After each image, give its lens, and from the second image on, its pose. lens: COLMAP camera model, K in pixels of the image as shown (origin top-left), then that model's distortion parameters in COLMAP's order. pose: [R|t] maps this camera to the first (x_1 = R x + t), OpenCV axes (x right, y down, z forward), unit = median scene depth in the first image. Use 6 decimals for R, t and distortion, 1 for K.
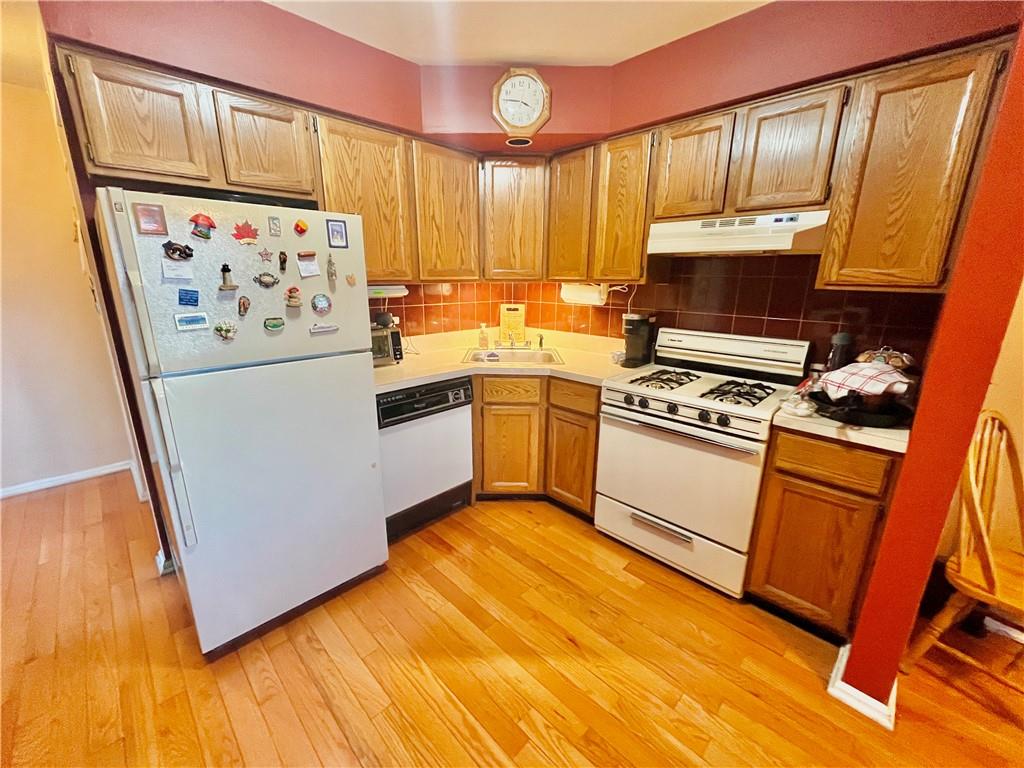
lens RADIAL K [[413.5, 0, 510.8], [0, 413.5, 385.0], [0, 0, 1]] dist [-0.002034, -0.000916]
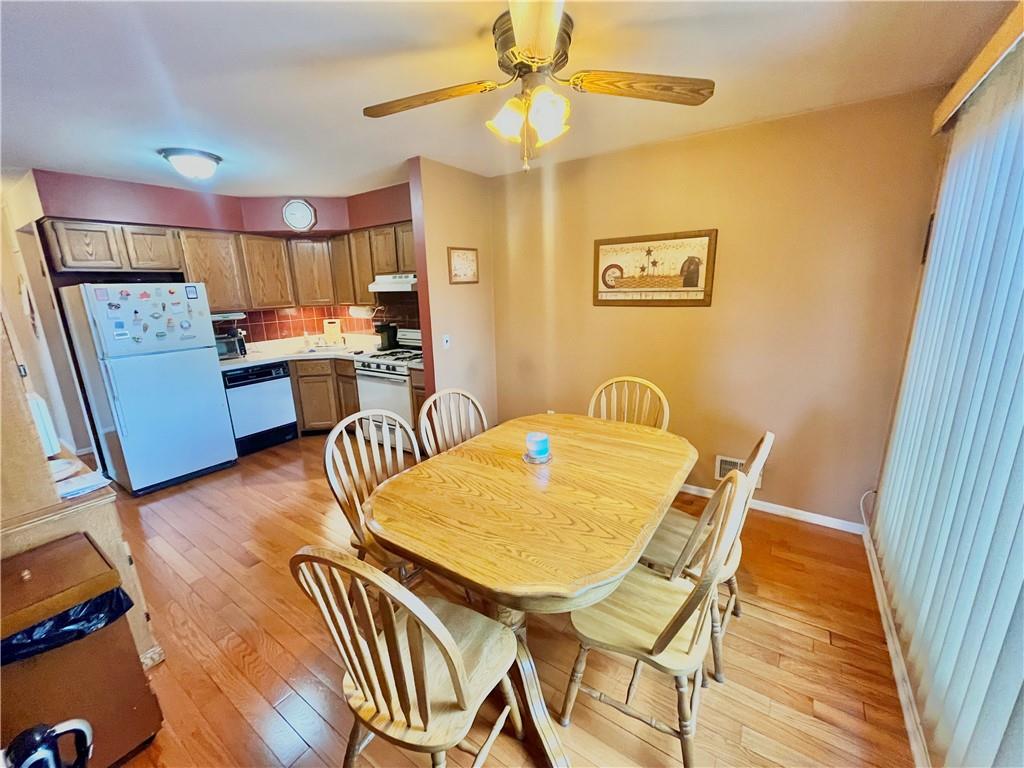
lens RADIAL K [[413.5, 0, 509.5], [0, 413.5, 384.5], [0, 0, 1]] dist [-0.002034, -0.000916]
pose [[0.983017, -0.074049, 0.167912, 0.681984], [0.078468, 0.996719, -0.019827, 0.240709], [-0.165893, 0.032666, 0.985603, -1.159083]]
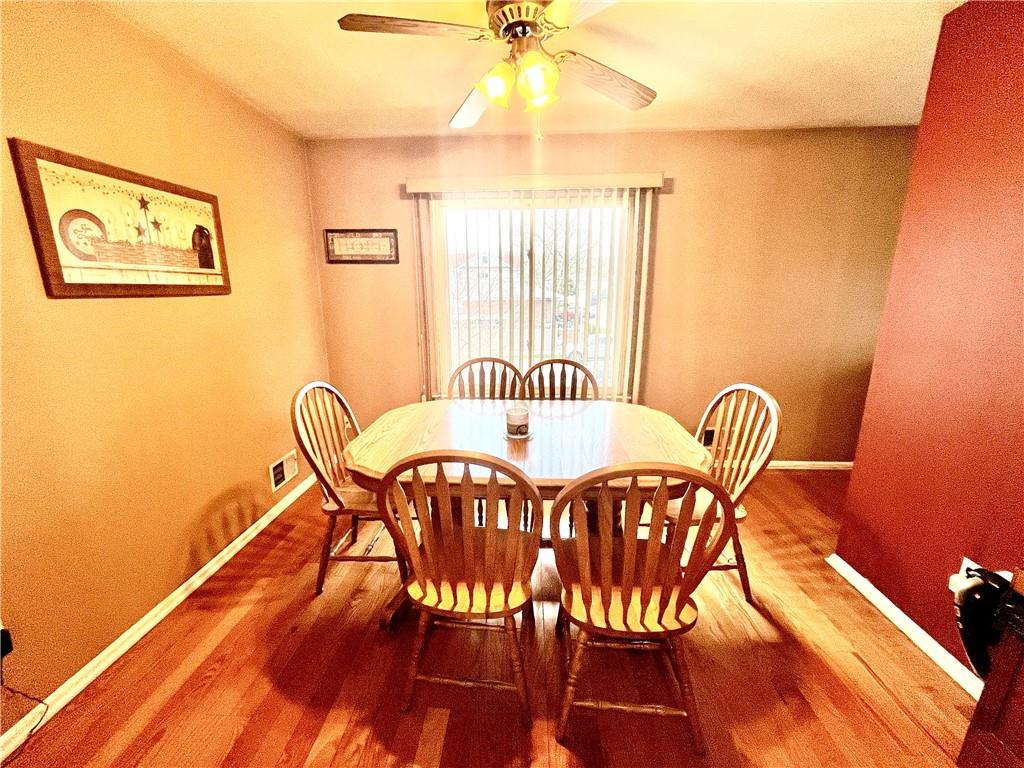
lens RADIAL K [[413.5, 0, 511.0], [0, 413.5, 385.3], [0, 0, 1]] dist [-0.002034, -0.000916]
pose [[-0.667868, -0.174167, 0.723614, 0.219015], [0.187934, 0.901267, 0.390382, -0.086313], [-0.720161, 0.396716, -0.569196, 0.365226]]
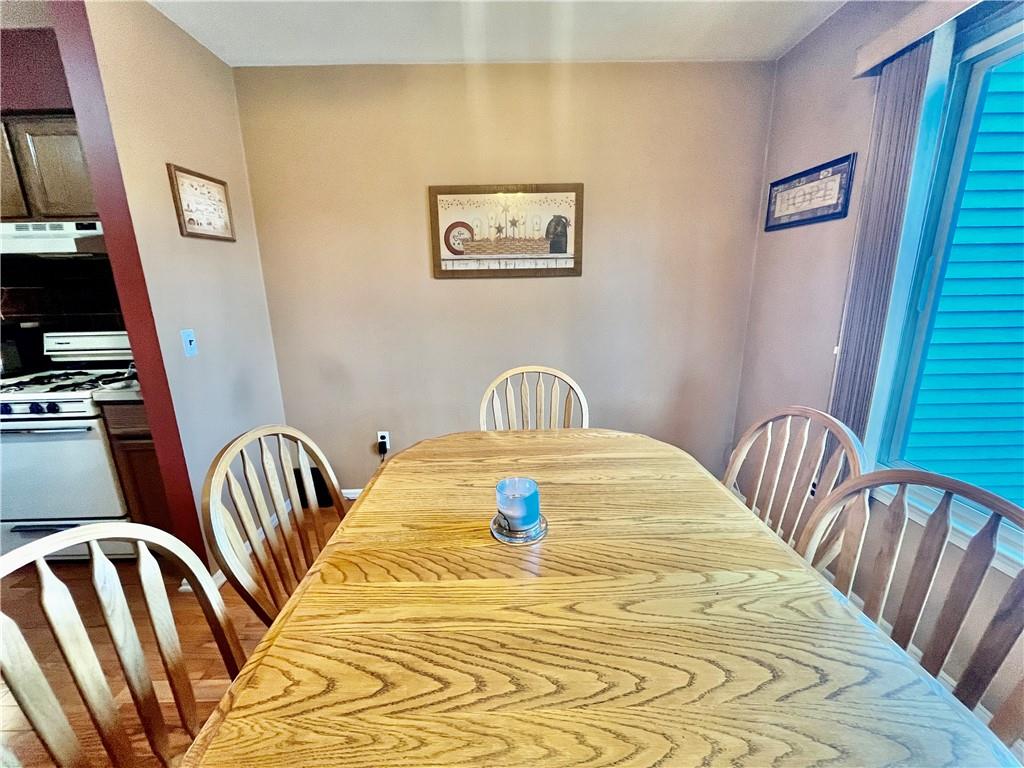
lens RADIAL K [[413.5, 0, 510.3], [0, 413.5, 385.2], [0, 0, 1]] dist [-0.002034, -0.000916]
pose [[0.696991, -0.192535, 0.690749, 0.564946], [0.206805, 0.976322, 0.063460, 0.190642], [-0.686611, 0.098620, 0.720305, -0.562086]]
